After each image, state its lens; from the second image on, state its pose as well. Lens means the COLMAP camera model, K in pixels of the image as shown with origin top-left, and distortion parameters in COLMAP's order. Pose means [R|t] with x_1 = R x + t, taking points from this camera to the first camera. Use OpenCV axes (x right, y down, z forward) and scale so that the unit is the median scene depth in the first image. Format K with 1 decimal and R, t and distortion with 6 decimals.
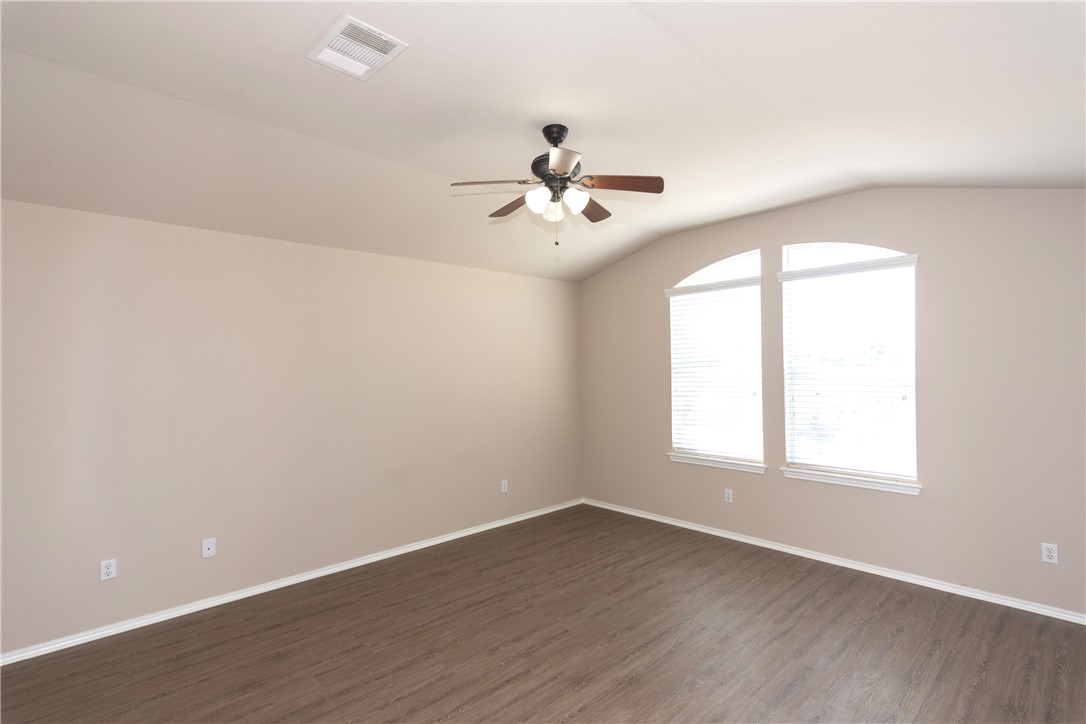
lens RADIAL K [[524.7, 0, 539.0], [0, 524.7, 359.9], [0, 0, 1]] dist [0.000688, 0.004057]
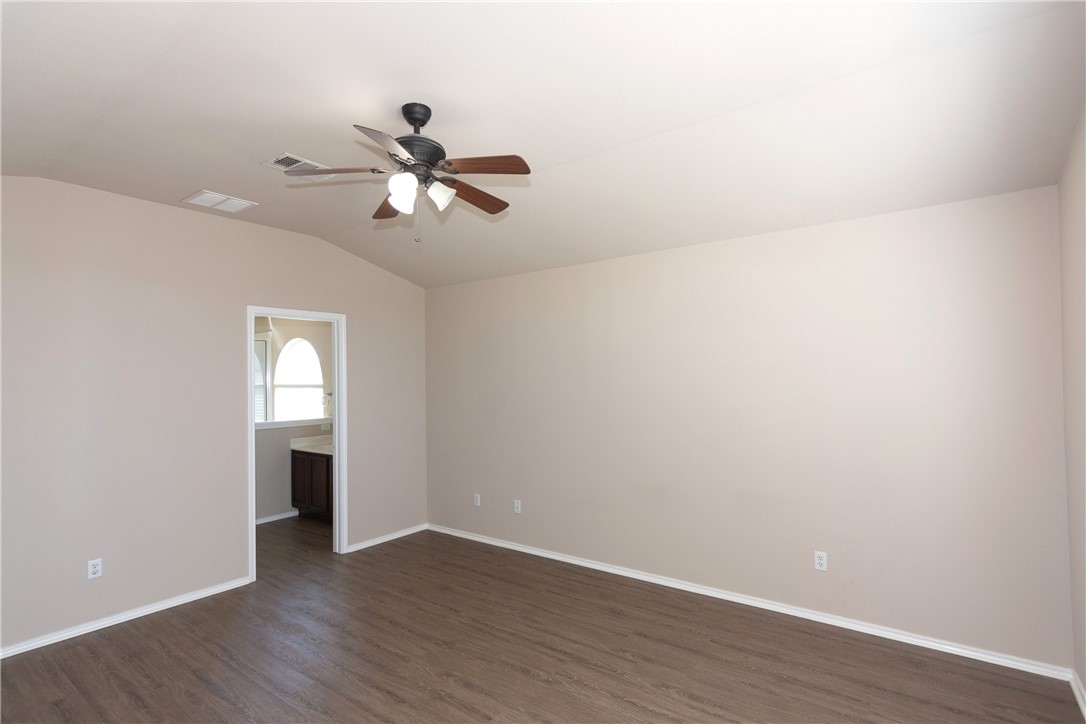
lens RADIAL K [[524.7, 0, 540.3], [0, 524.7, 366.9], [0, 0, 1]] dist [0.000688, 0.004057]
pose [[0.180989, -0.010802, -0.983426, 0.721919], [0.028270, 0.999584, -0.005777, 0.006113], [0.983079, -0.026756, 0.181219, 0.824465]]
